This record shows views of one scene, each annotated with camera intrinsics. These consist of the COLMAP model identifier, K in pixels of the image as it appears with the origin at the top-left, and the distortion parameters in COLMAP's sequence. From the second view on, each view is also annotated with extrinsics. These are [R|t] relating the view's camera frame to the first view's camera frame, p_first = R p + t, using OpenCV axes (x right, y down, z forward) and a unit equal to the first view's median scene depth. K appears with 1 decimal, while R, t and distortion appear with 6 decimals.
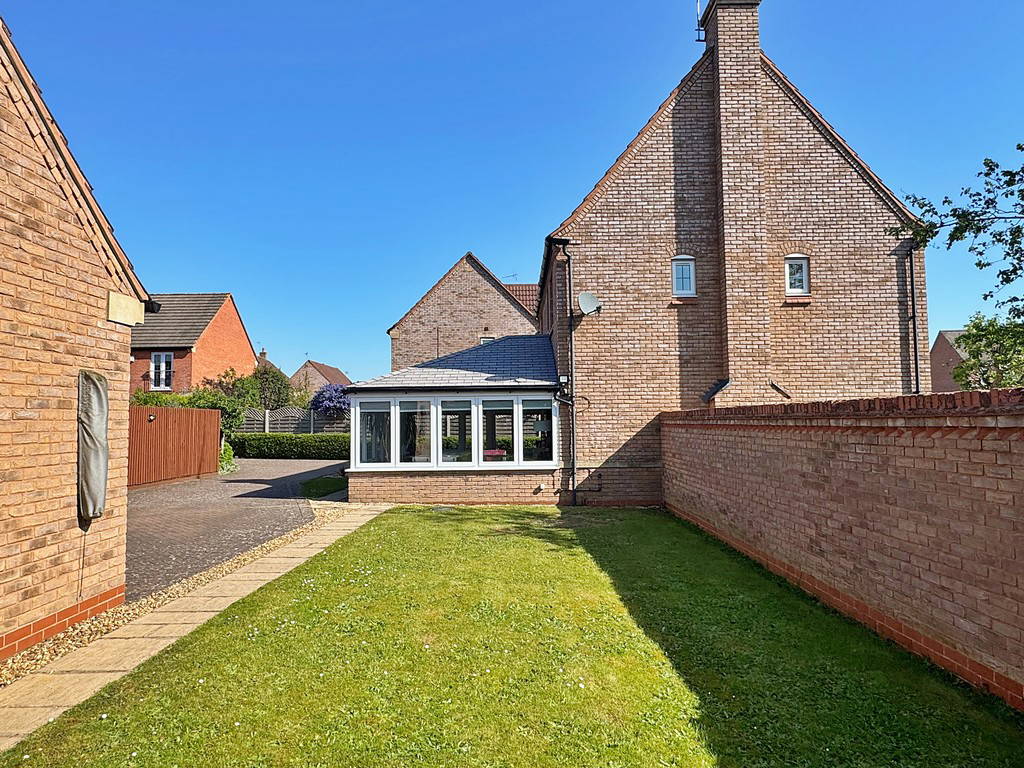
lens RADIAL K [[641.4, 0, 512.0], [0, 641.4, 384.0], [0, 0, 1]] dist [0.000780, 0.000075]
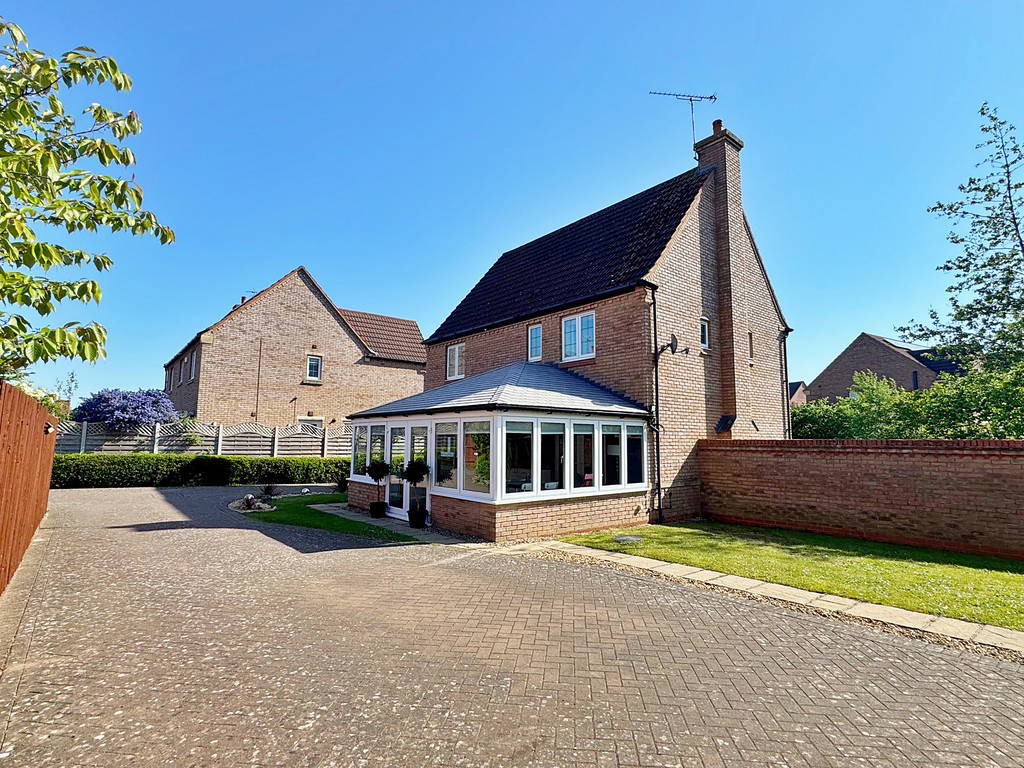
lens RADIAL K [[509.2, 0, 512.0], [0, 509.2, 384.0], [0, 0, 1]] dist [-0.014088, 0.000053]
pose [[0.770712, 0.087622, 0.631130, -0.665496], [-0.052983, 0.995882, -0.073560, 0.028144], [-0.634976, 0.023254, 0.772181, 0.470626]]
